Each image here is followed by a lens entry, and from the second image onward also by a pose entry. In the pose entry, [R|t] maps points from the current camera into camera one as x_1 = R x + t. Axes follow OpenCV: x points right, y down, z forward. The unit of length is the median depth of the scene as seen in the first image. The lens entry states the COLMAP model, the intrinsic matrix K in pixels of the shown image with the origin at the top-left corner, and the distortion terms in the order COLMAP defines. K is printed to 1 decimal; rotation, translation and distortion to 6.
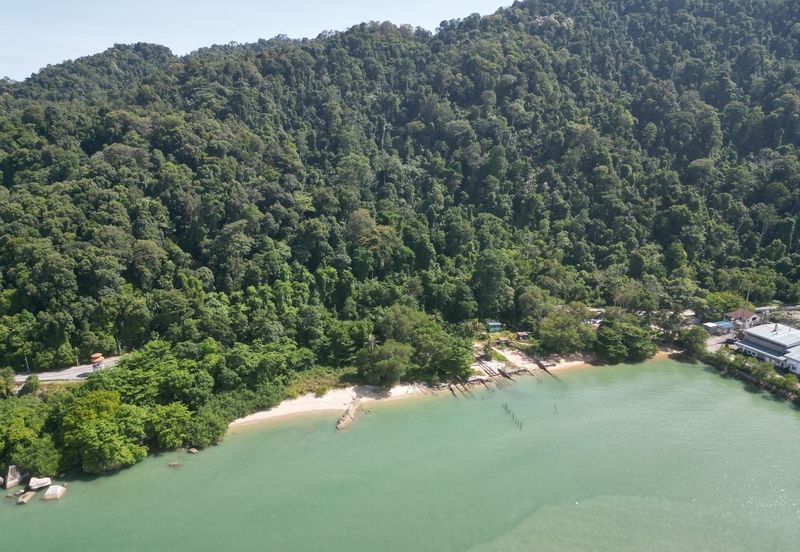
lens RADIAL K [[755.5, 0, 400.0], [0, 755.5, 276.0], [0, 0, 1]] dist [-0.106772, 0.175257]
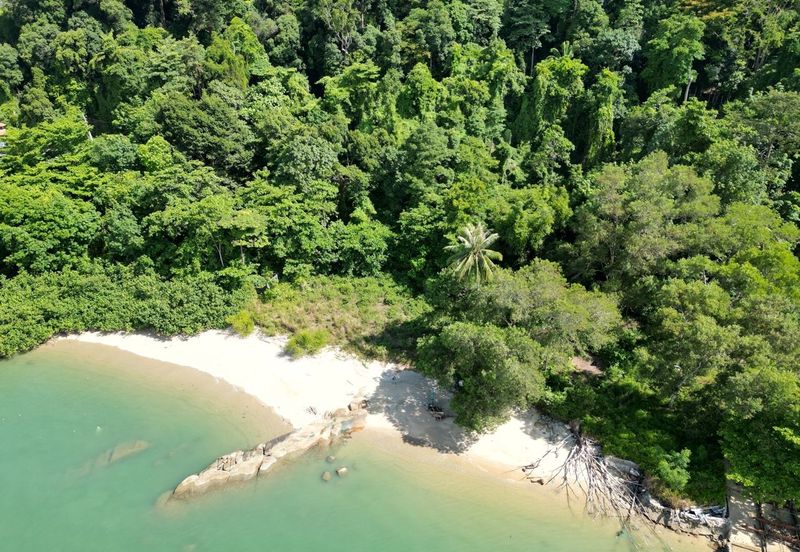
lens RADIAL K [[614.6, 0, 358.4], [0, 614.6, 276.5], [0, 0, 1]] dist [0.005354, 0.079335]
pose [[0.695579, 0.301295, -0.652220, 0.090254], [-0.195014, 0.952913, 0.232222, 0.052840], [0.691476, -0.034337, 0.721583, 0.817945]]
